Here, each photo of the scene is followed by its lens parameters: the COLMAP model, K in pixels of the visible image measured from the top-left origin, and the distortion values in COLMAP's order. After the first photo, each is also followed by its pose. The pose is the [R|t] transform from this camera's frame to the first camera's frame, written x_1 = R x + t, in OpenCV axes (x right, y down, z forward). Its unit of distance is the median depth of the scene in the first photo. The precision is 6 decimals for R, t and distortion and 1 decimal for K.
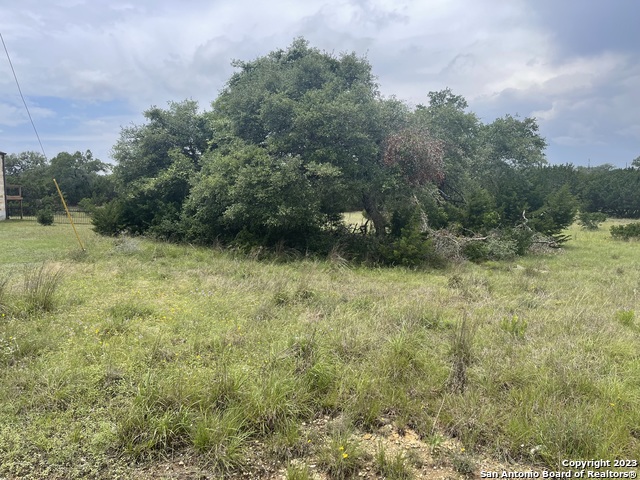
lens RADIAL K [[501.6, 0, 320.0], [0, 501.6, 240.0], [0, 0, 1]] dist [0.092465, -0.137405]
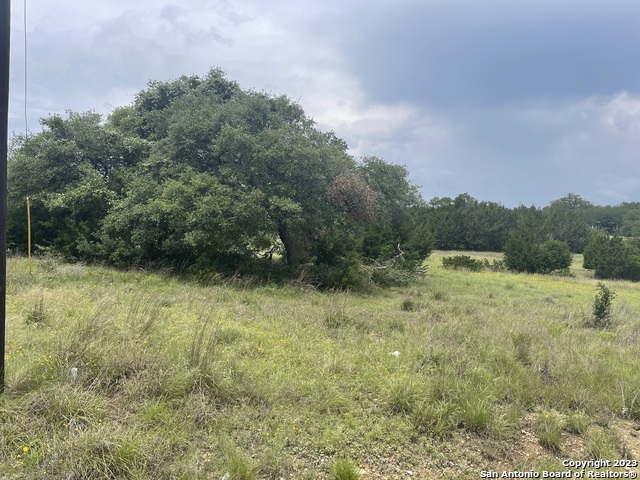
lens RADIAL K [[496.4, 0, 327.7], [0, 496.4, 248.5], [0, 0, 1]] dist [0.088989, -0.123415]
pose [[0.928868, 0.035864, 0.368670, -0.170673], [-0.027689, 0.999240, -0.027442, -0.009065], [-0.369374, 0.015282, 0.929155, -0.021783]]
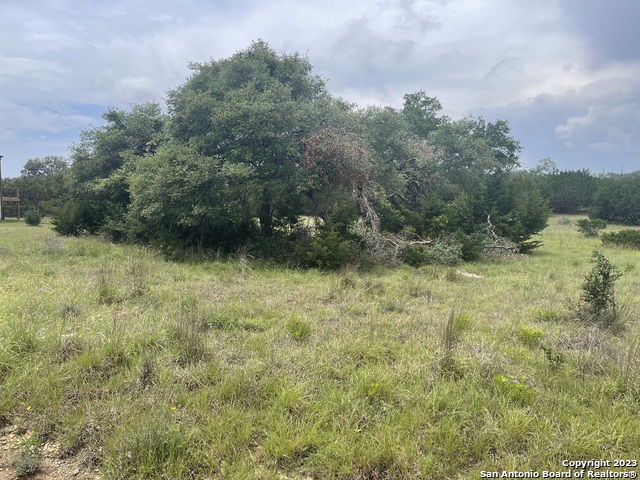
lens RADIAL K [[497.9, 0, 320.0], [0, 497.9, 240.0], [0, 0, 1]] dist [0.104012, -0.159359]
pose [[0.997980, 0.012030, -0.062376, 0.130826], [-0.012706, 0.999865, -0.010442, 0.003983], [0.062242, 0.011214, 0.997998, 0.018237]]
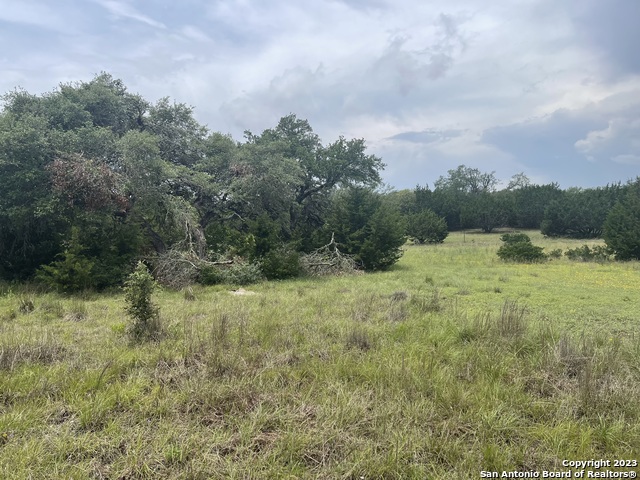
lens RADIAL K [[497.9, 0, 320.0], [0, 497.9, 240.0], [0, 0, 1]] dist [0.104012, -0.159359]
pose [[0.993002, -0.031074, -0.113938, 0.450839], [0.024105, 0.997783, -0.062038, 0.013866], [0.115614, 0.058857, 0.991549, 0.045035]]
